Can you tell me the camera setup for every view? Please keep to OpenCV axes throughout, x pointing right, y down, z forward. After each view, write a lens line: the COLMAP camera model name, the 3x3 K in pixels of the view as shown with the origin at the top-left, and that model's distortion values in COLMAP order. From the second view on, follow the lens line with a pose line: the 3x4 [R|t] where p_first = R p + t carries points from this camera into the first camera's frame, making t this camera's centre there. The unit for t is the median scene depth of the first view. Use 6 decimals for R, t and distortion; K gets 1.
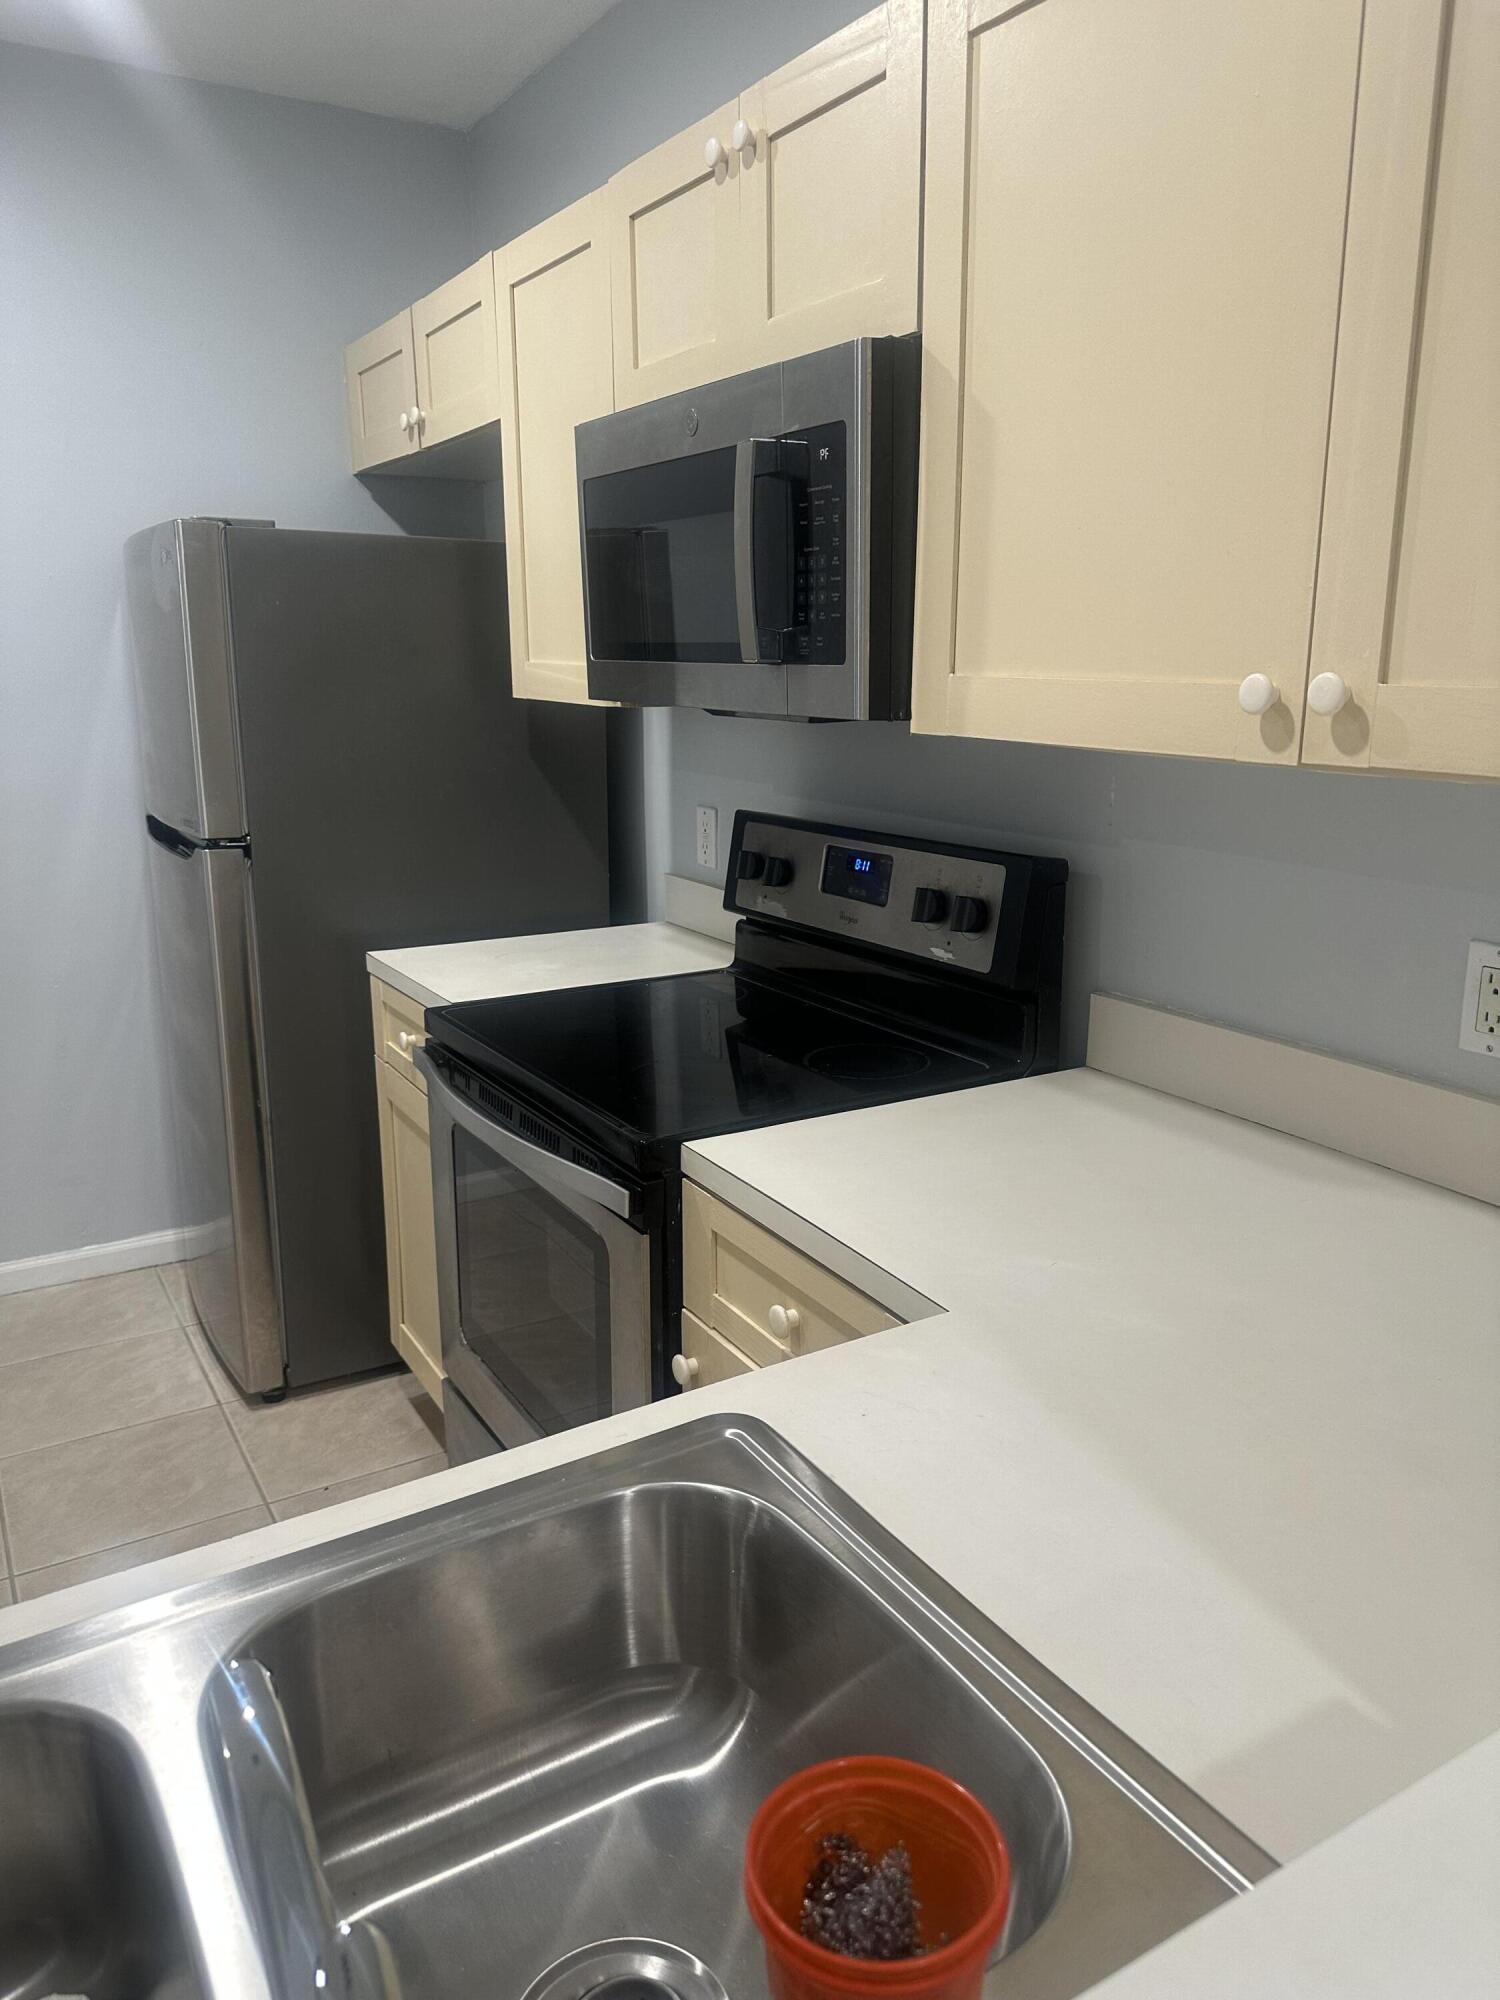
lens RADIAL K [[1404.0, 0, 758.2], [0, 1404.0, 1006.5], [0, 0, 1]] dist [0.047017, -0.063990]
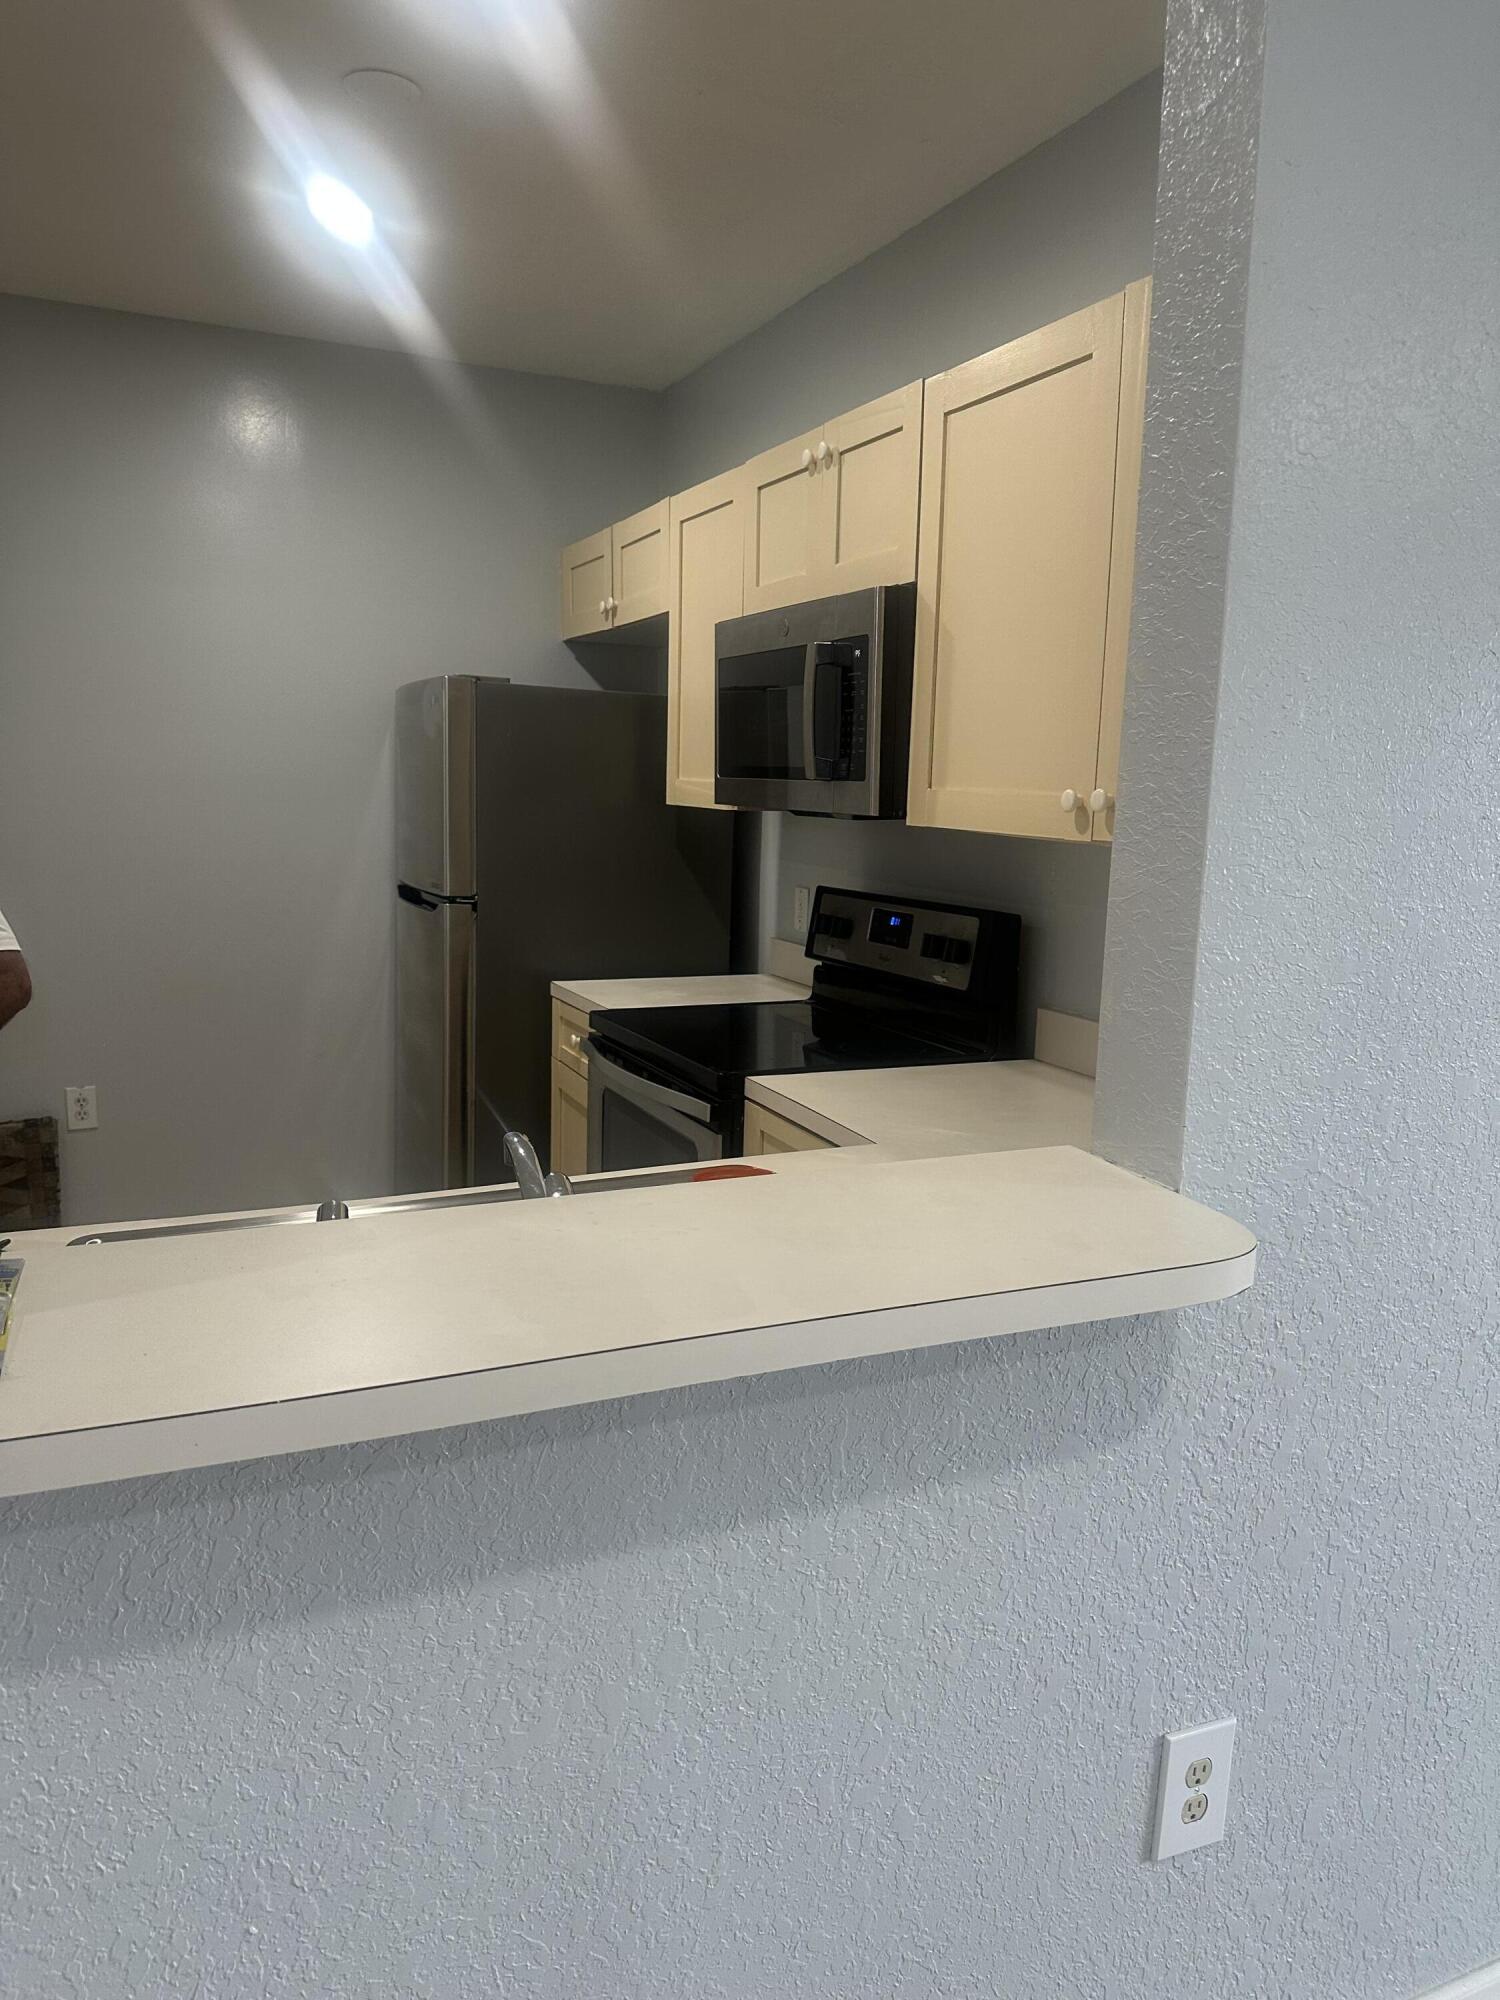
lens RADIAL K [[1430.8, 0, 706.4], [0, 1430.8, 999.6], [0, 0, 1]] dist [0.113635, 0.000340]
pose [[0.987715, 0.044594, -0.149768, 0.107281], [-0.058224, 0.994427, -0.087893, 0.119176], [0.145014, 0.095533, 0.984807, -0.462431]]
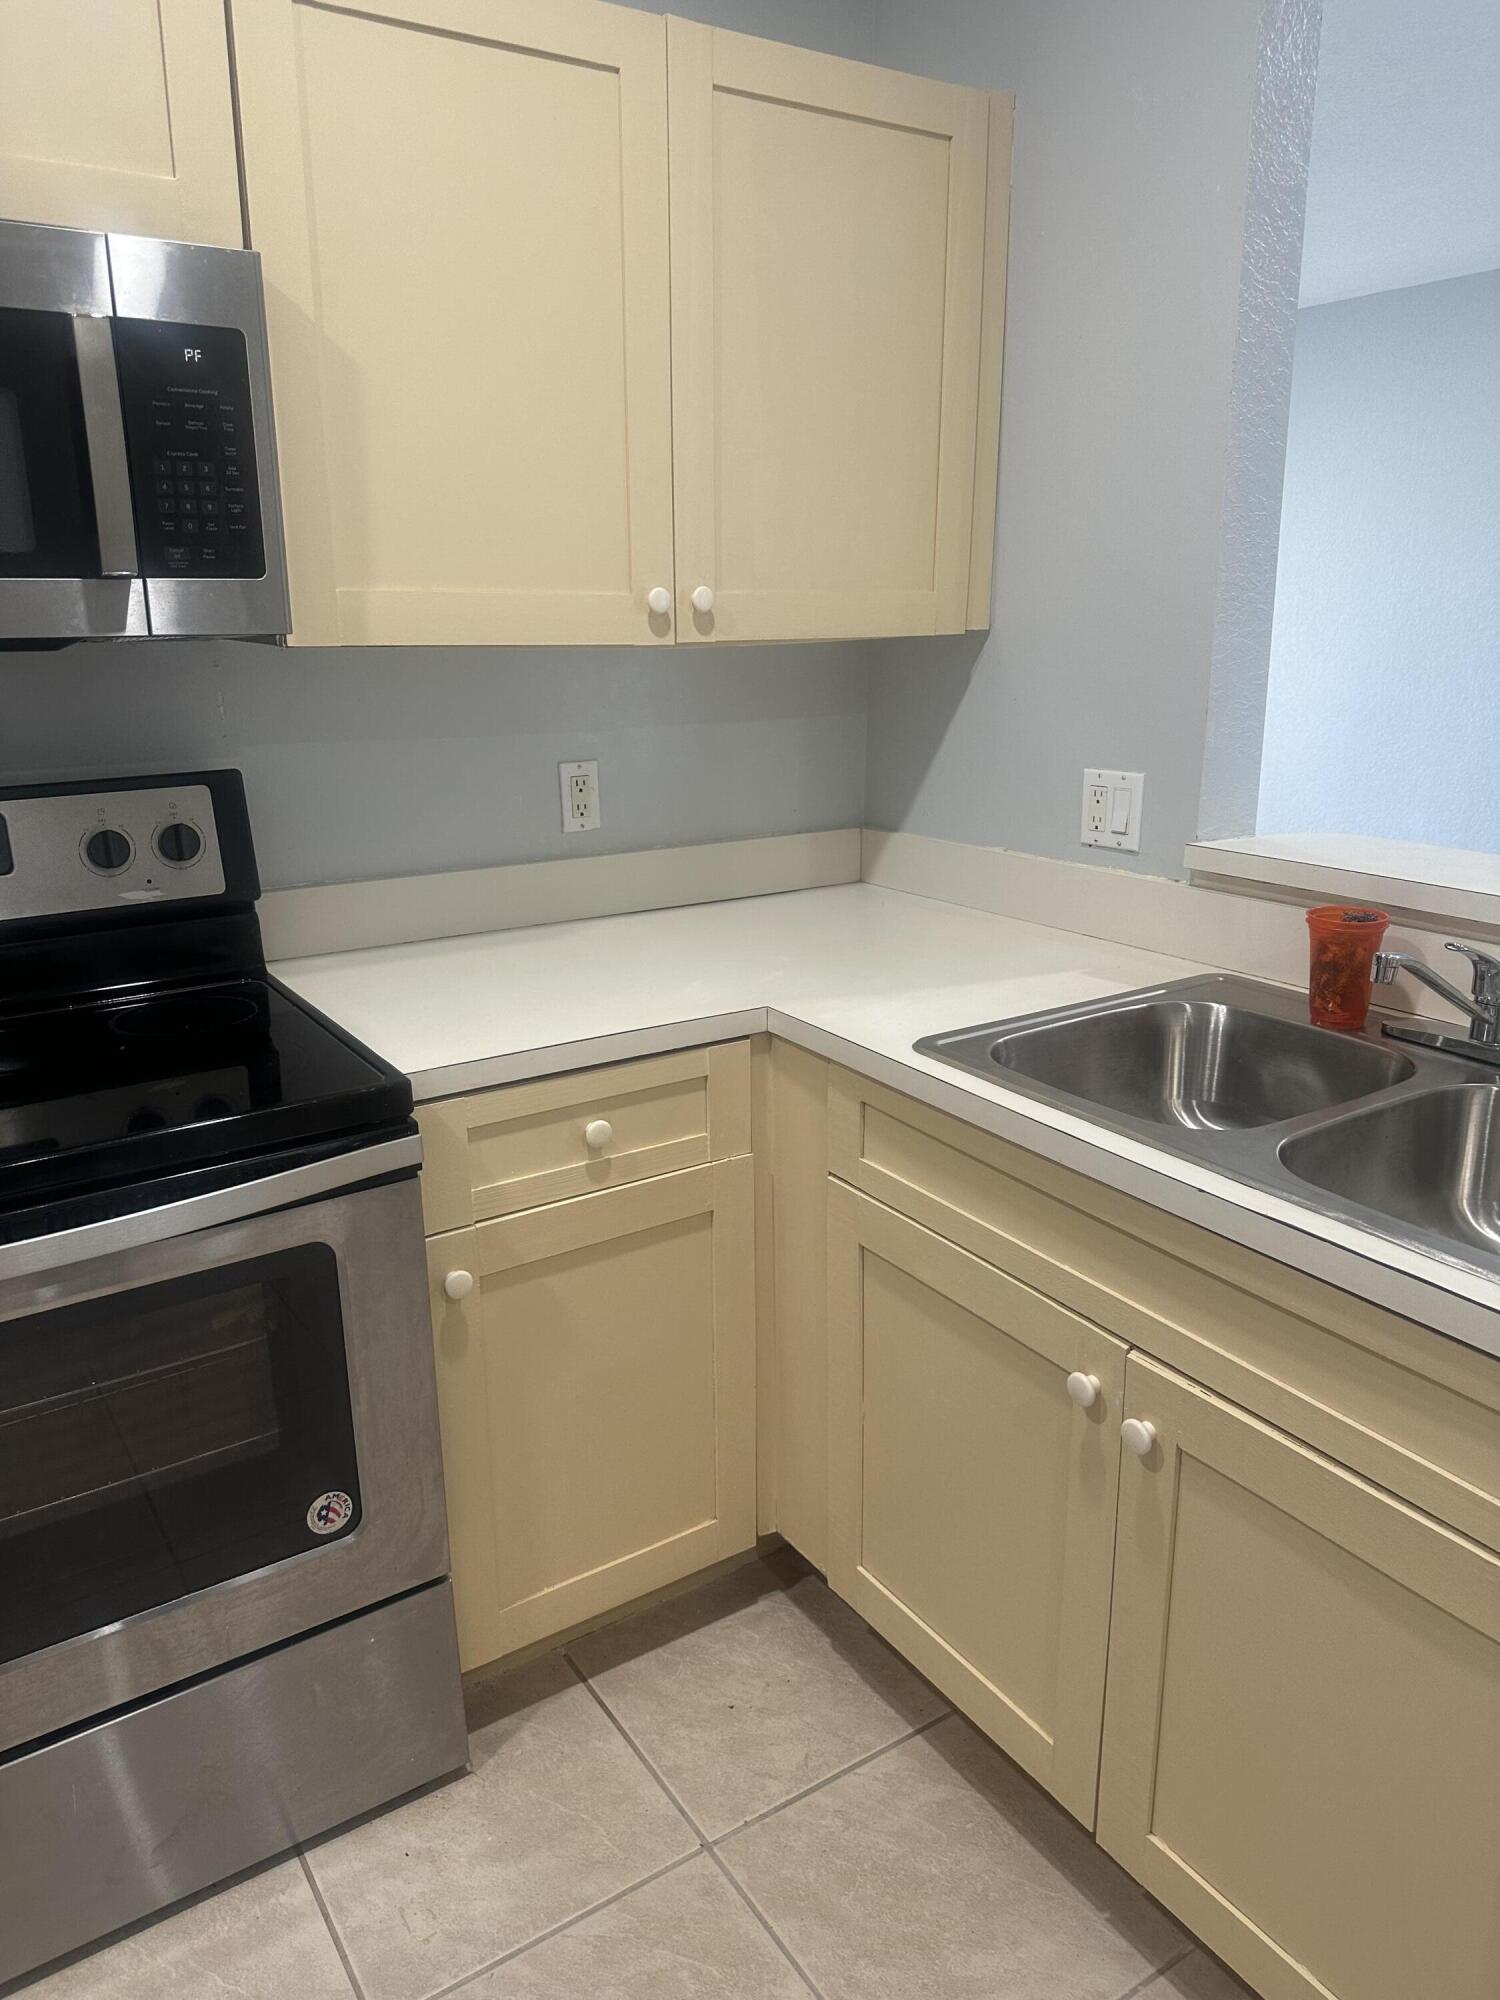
lens RADIAL K [[1404.0, 0, 758.2], [0, 1404.0, 1006.5], [0, 0, 1]] dist [0.047017, -0.063990]
pose [[-0.030195, -0.271867, 0.961861, -0.759247], [0.248906, 0.929941, 0.270659, -0.113248], [-0.968057, 0.247586, 0.039590, 0.539250]]
